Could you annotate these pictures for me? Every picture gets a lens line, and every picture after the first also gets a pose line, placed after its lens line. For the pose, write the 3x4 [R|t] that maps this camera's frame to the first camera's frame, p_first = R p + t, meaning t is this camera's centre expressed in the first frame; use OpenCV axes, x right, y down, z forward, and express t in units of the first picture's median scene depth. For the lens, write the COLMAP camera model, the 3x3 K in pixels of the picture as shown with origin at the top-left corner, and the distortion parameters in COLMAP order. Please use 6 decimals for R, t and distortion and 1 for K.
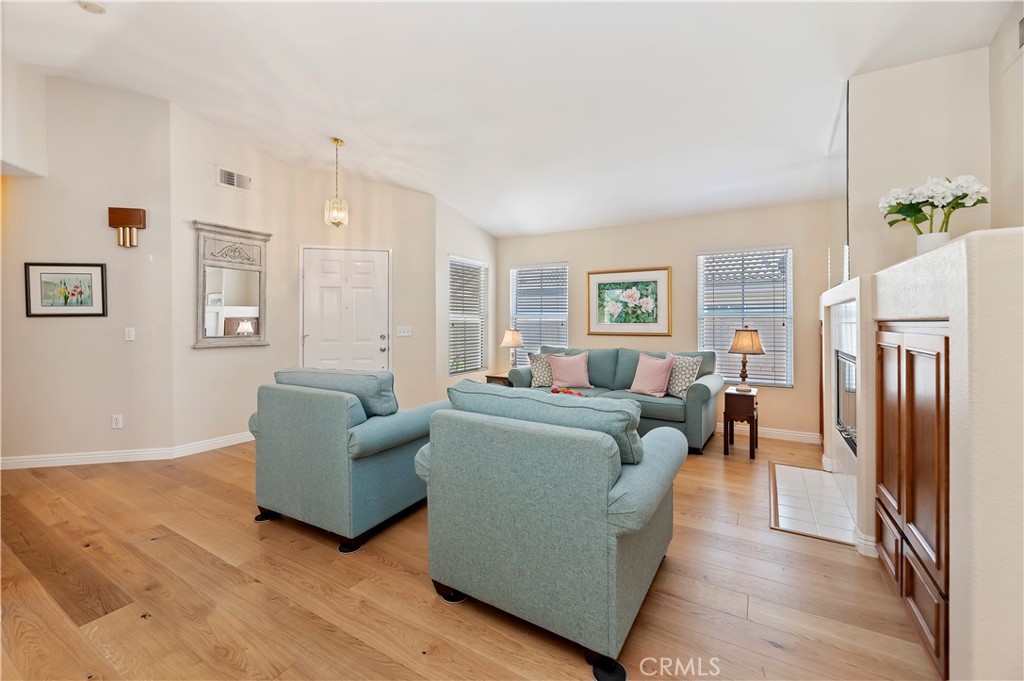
lens RADIAL K [[415.8, 0, 492.5], [0, 415.8, 318.5], [0, 0, 1]] dist [-0.000215, -0.000295]
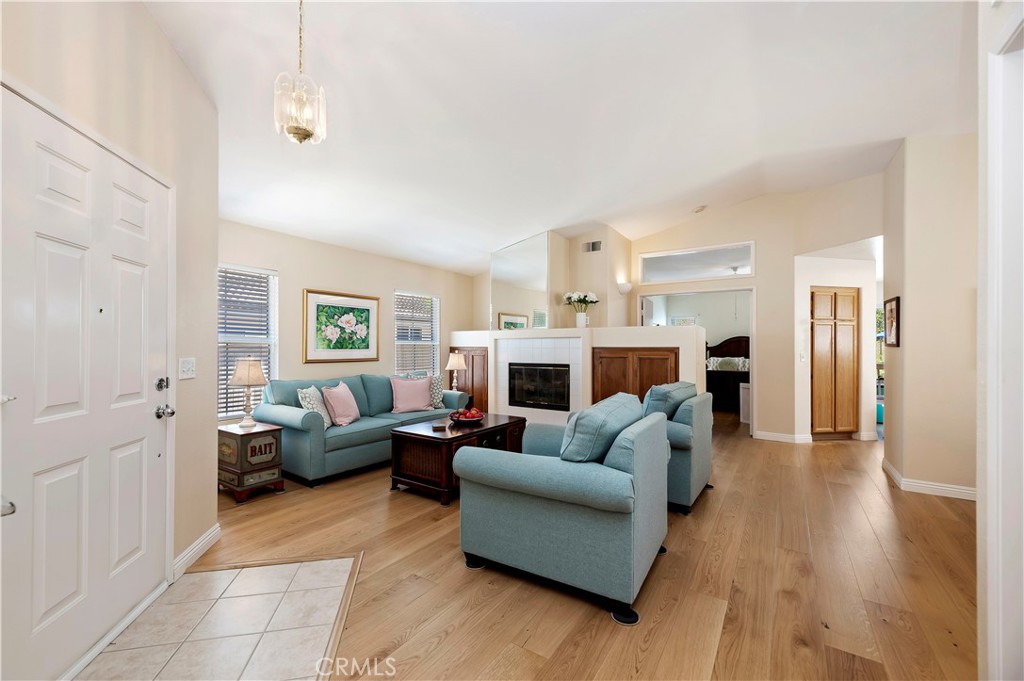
lens RADIAL K [[415.8, 0, 508.6], [0, 415.8, 342.4], [0, 0, 1]] dist [-0.000215, -0.000295]
pose [[0.038585, 0.011689, 0.999187, -0.644430], [-0.007690, 0.999905, -0.011400, 0.003381], [-0.999226, -0.007244, 0.038671, 0.589920]]
